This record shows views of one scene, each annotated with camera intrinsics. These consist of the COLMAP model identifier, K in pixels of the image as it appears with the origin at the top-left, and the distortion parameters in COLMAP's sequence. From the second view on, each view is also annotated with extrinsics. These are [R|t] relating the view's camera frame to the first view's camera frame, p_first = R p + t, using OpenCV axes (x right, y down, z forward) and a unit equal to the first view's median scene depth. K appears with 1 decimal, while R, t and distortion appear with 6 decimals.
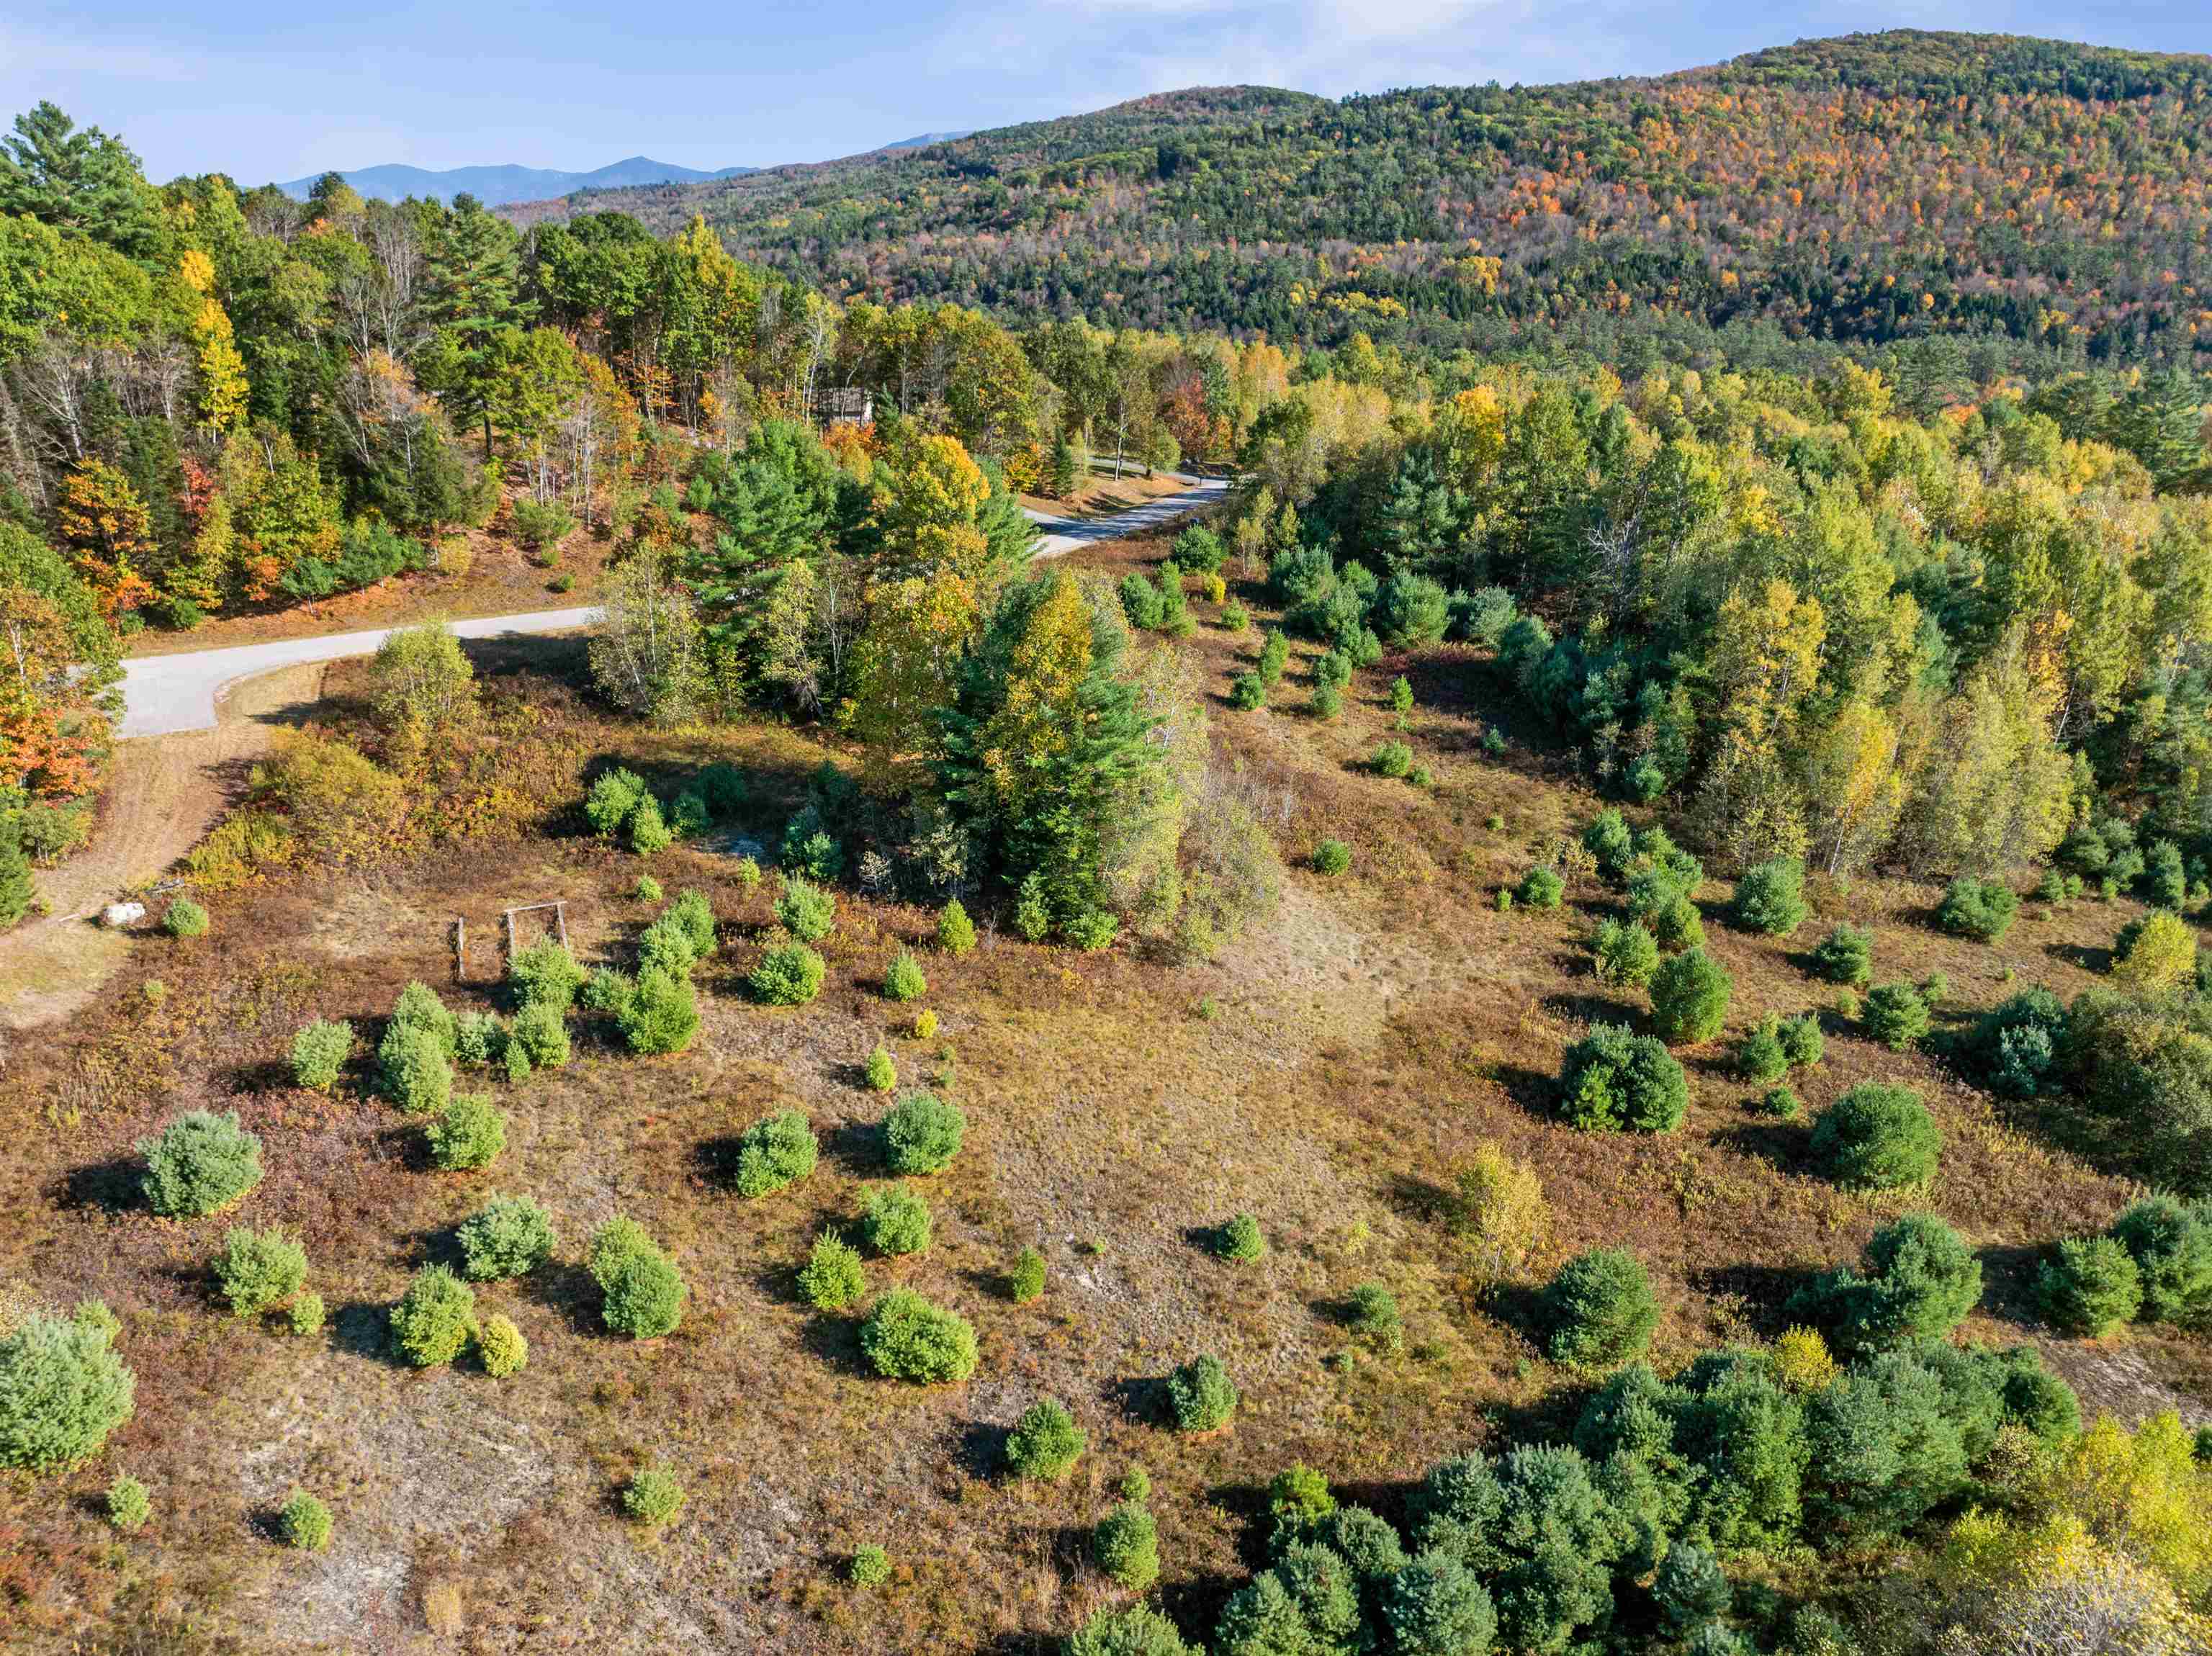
lens RADIAL K [[1556.2, 0, 1115.0], [0, 1556.2, 820.8], [0, 0, 1]] dist [-0.055859, 0.024935]
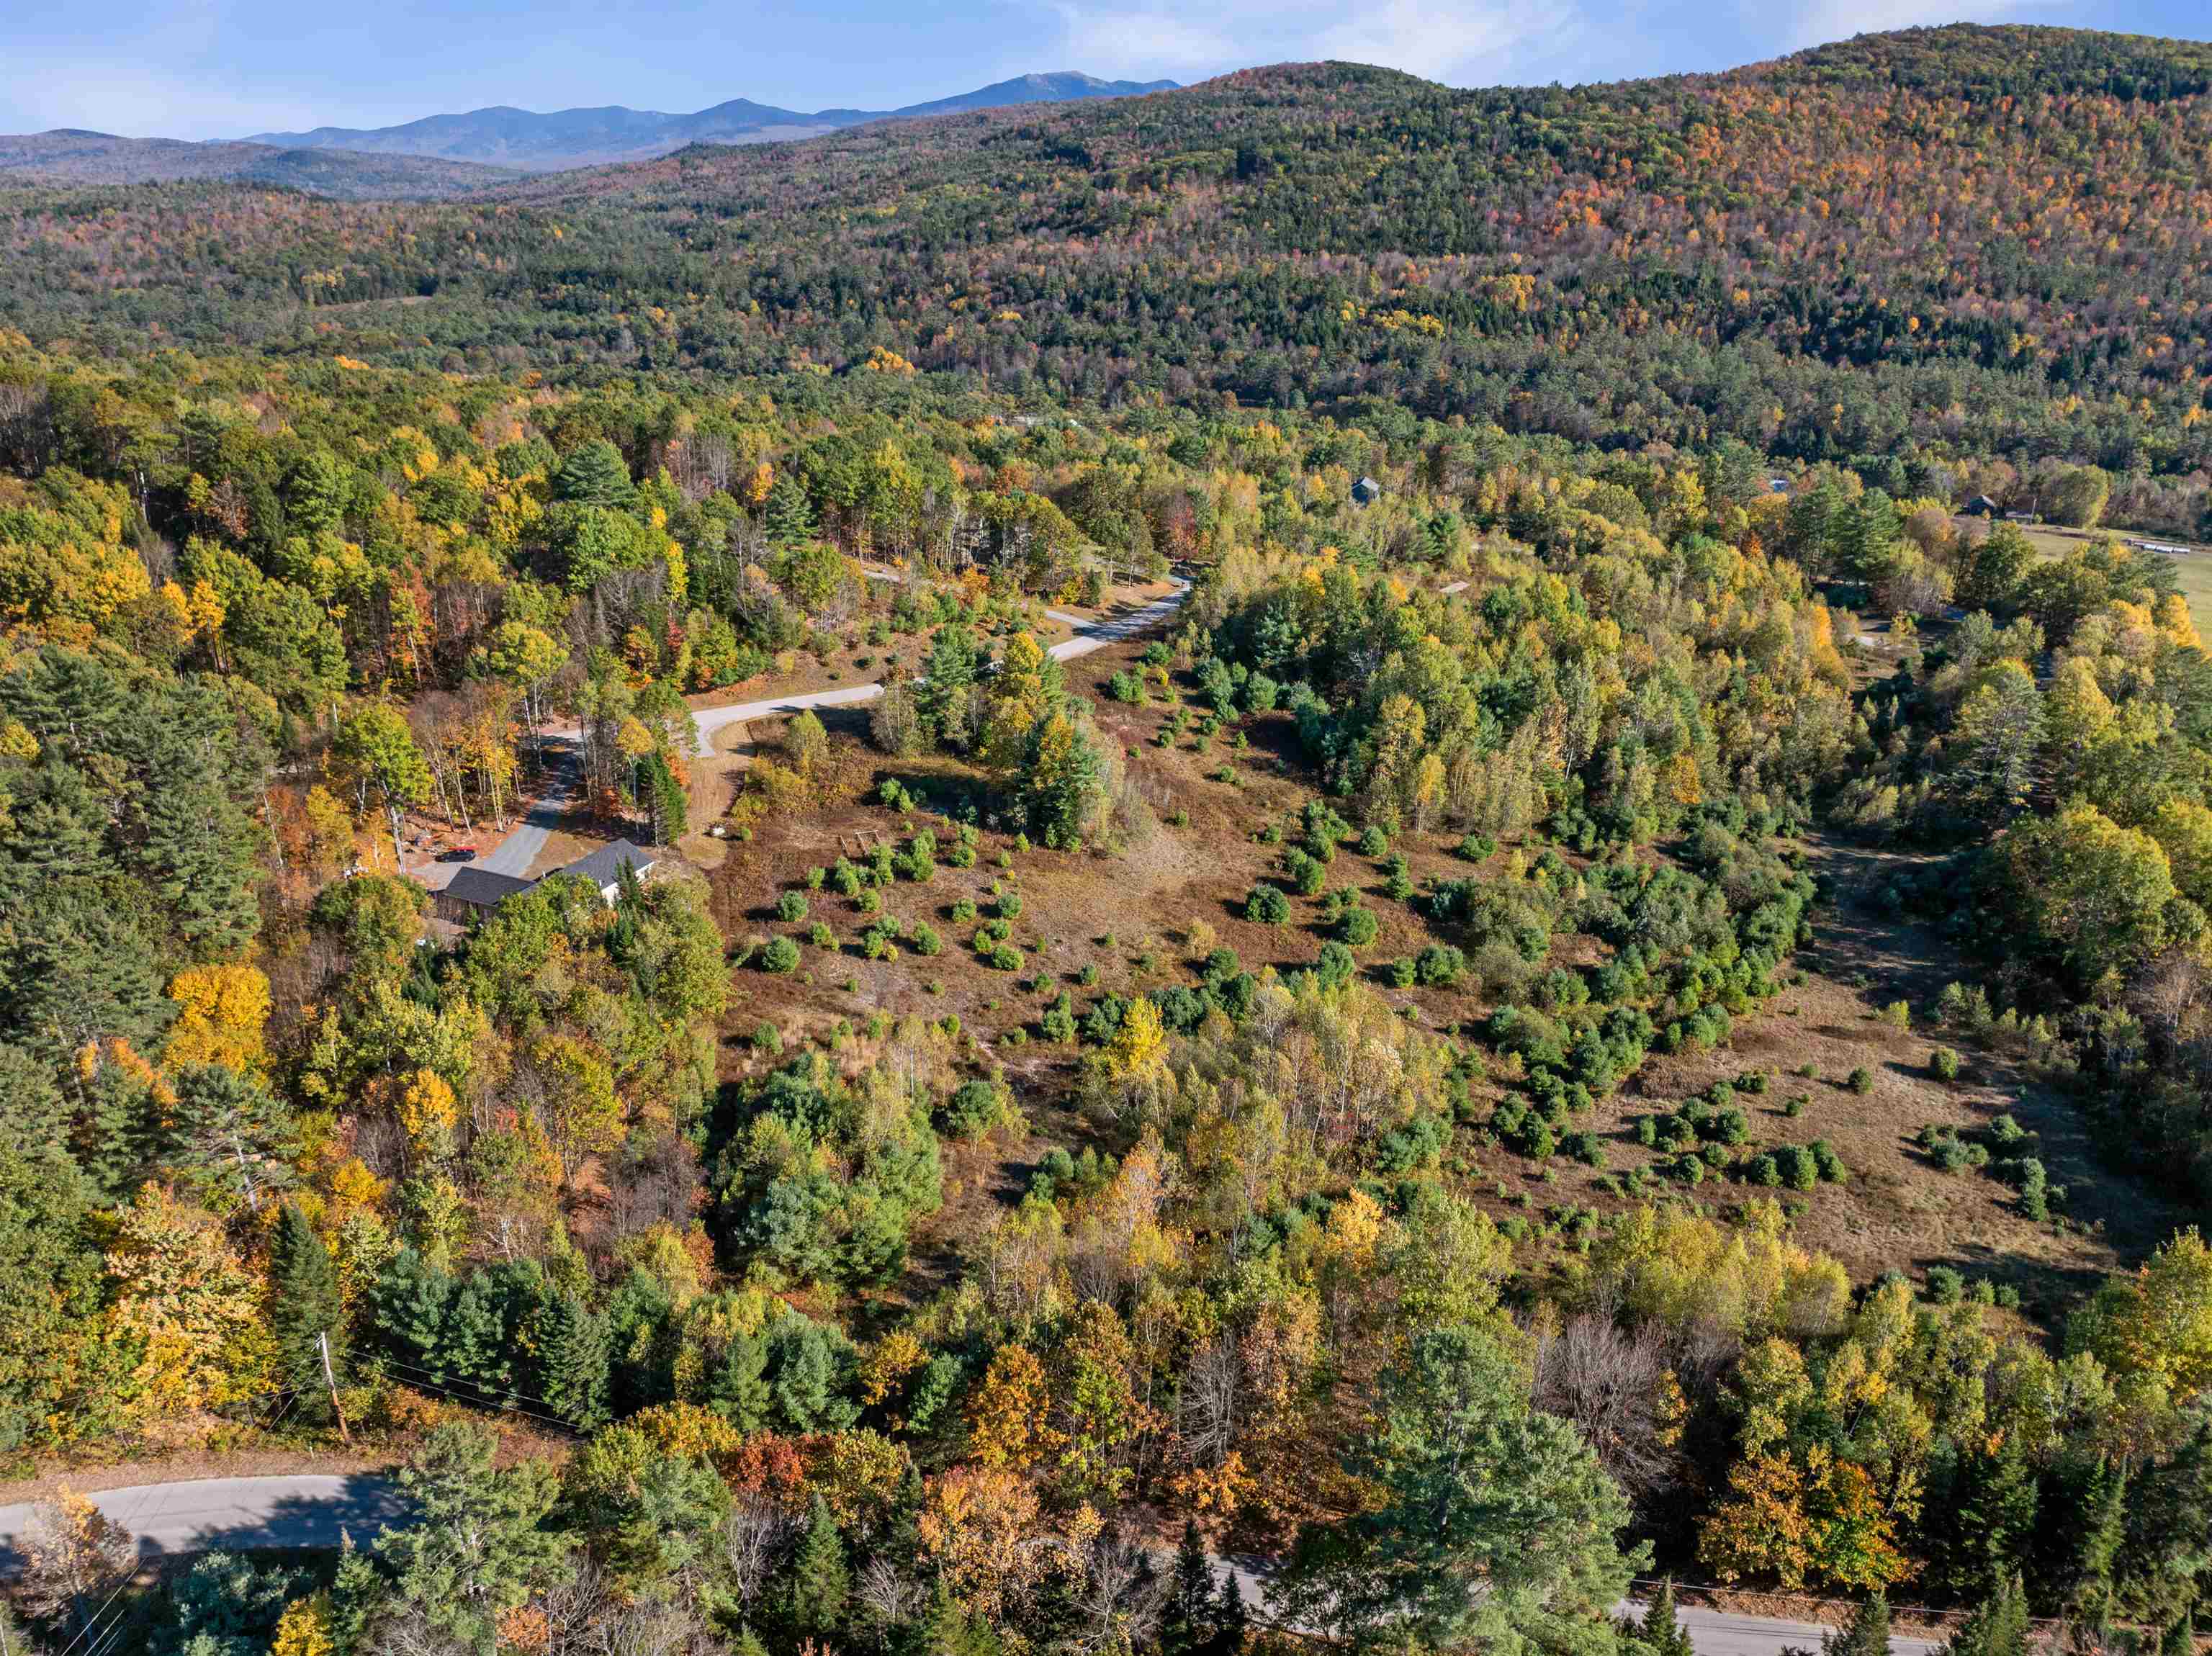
lens RADIAL K [[1556.2, 0, 1115.0], [0, 1556.2, 820.8], [0, 0, 1]] dist [-0.055859, 0.024935]
pose [[0.998254, 0.021241, -0.055118, 0.086832], [-0.019271, 0.999164, 0.036044, -0.029635], [0.055838, -0.034919, 0.997829, -0.711914]]
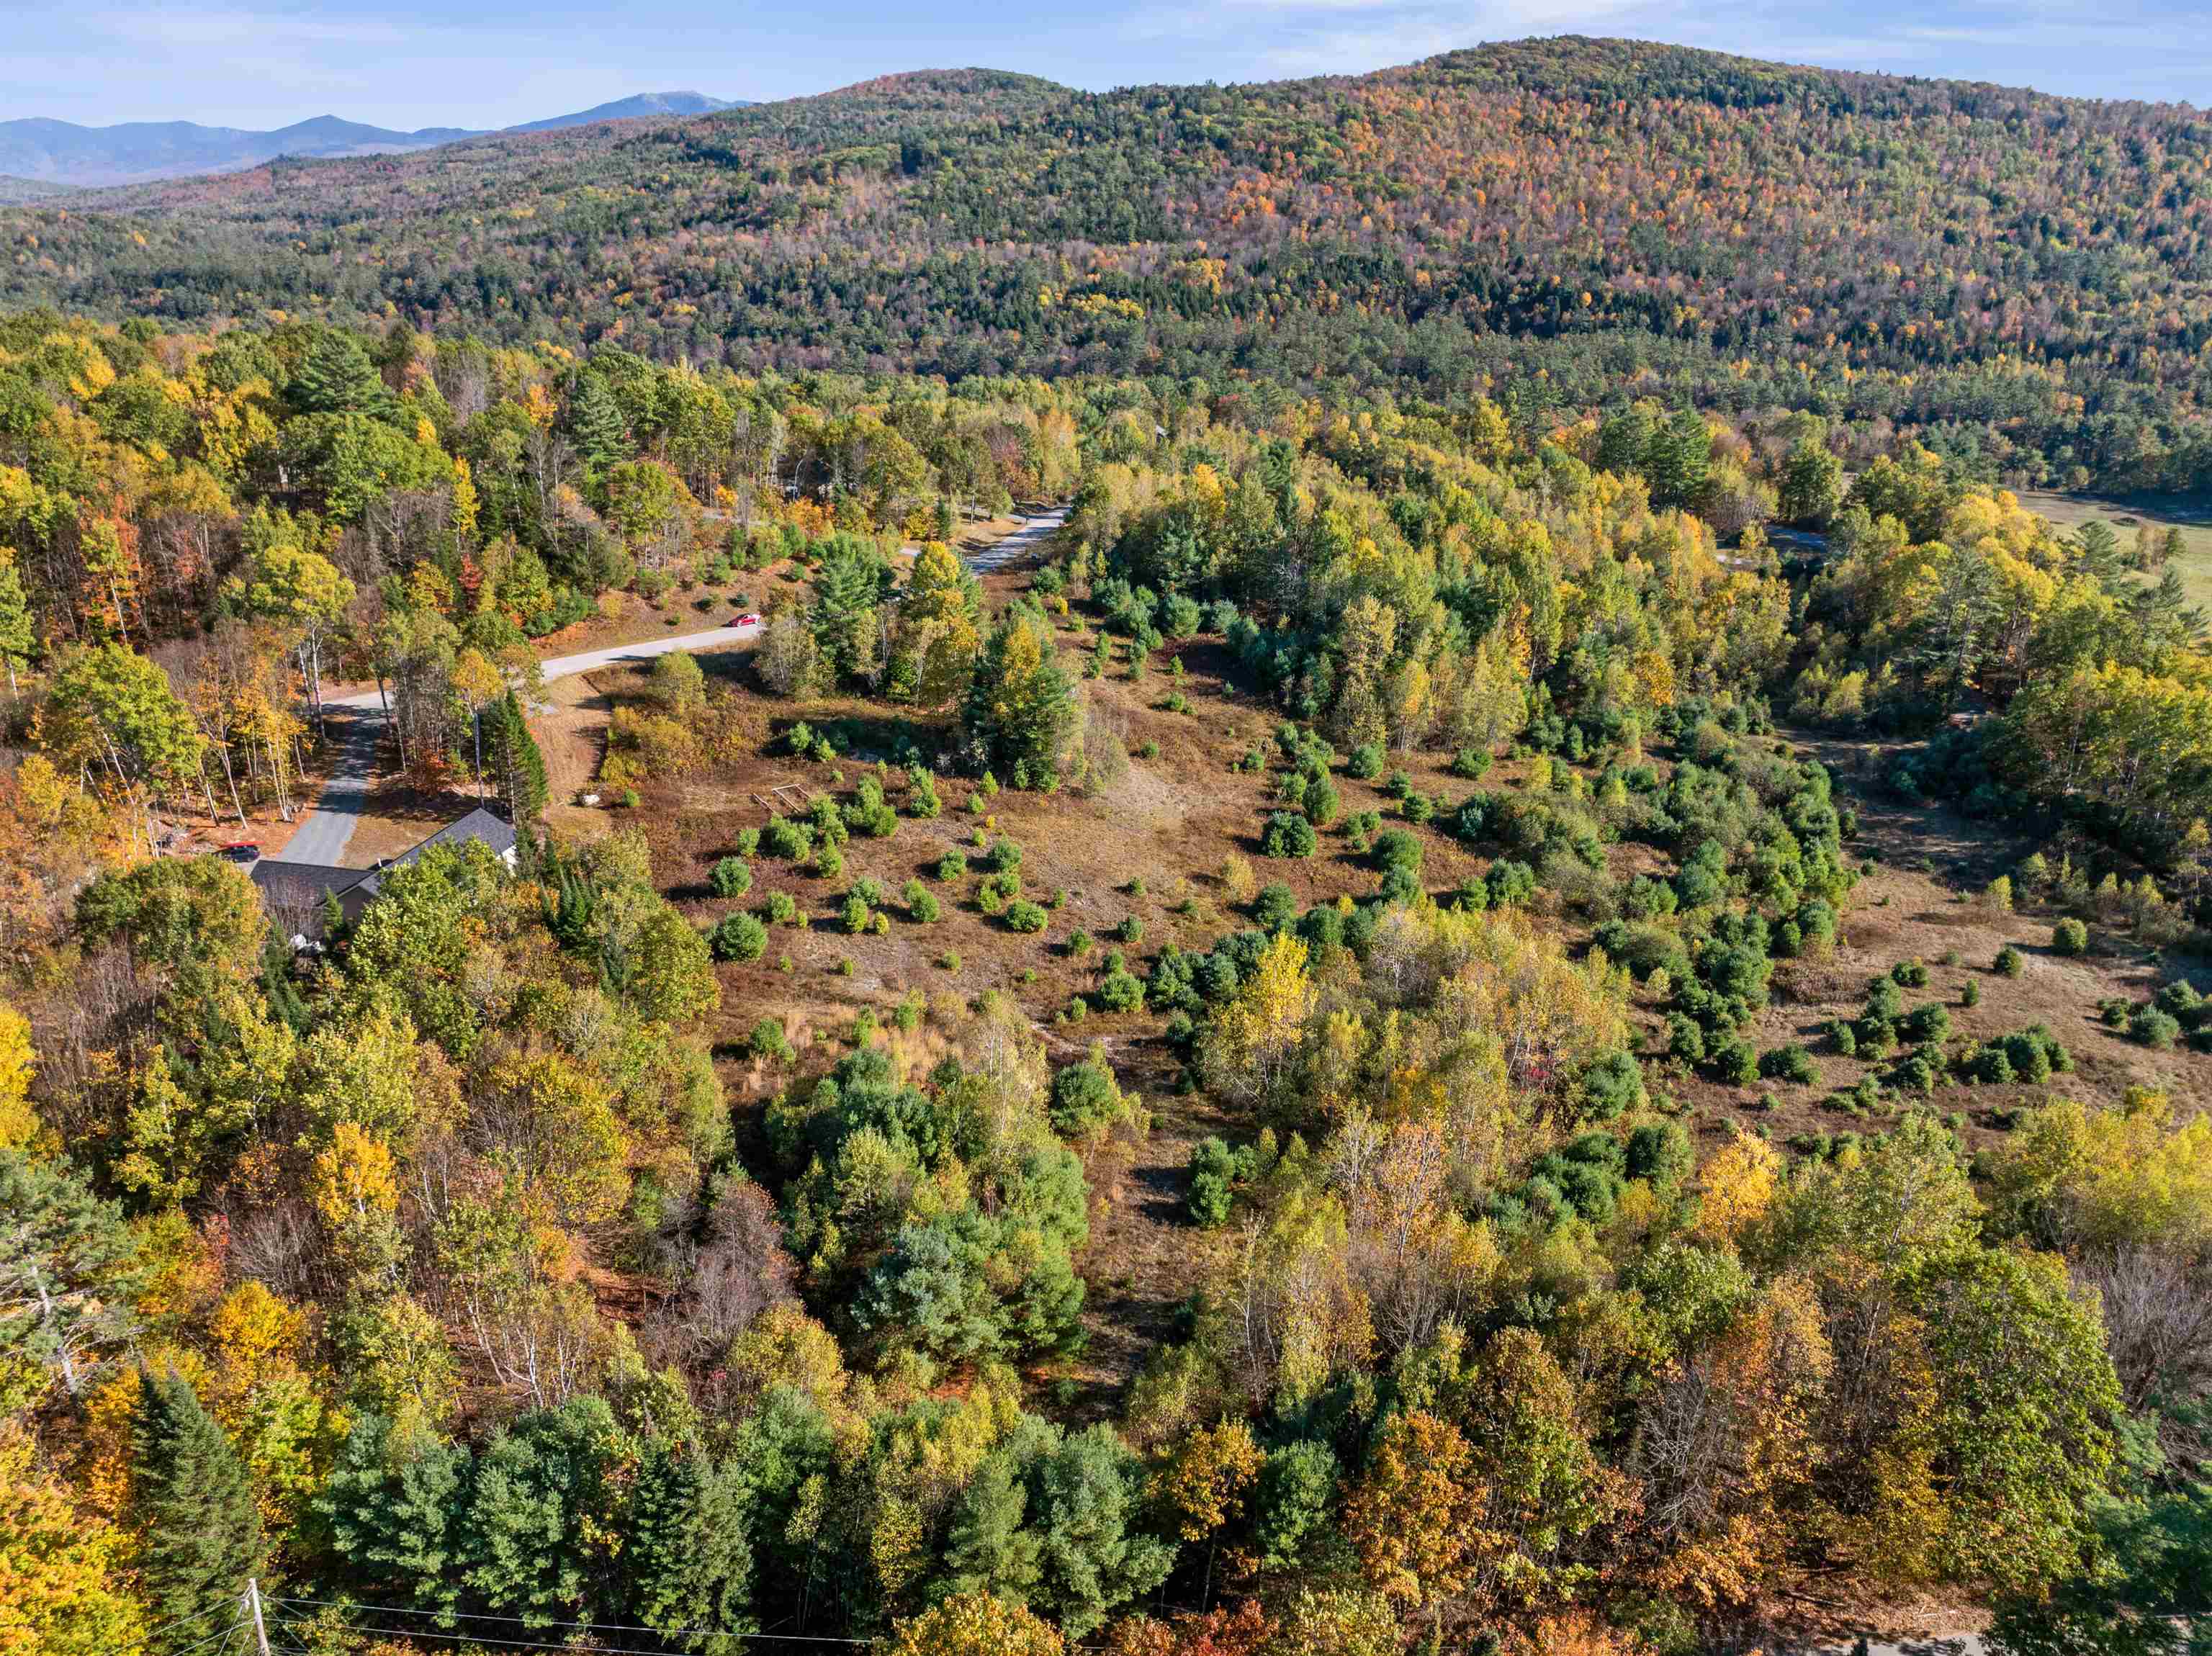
lens RADIAL K [[1556.2, 0, 1115.0], [0, 1556.2, 820.8], [0, 0, 1]] dist [-0.055859, 0.024935]
pose [[0.986549, -0.057029, 0.153196, -0.110893], [0.053574, 0.998210, 0.026589, 0.029676], [-0.154438, -0.018024, 0.987838, -0.497355]]
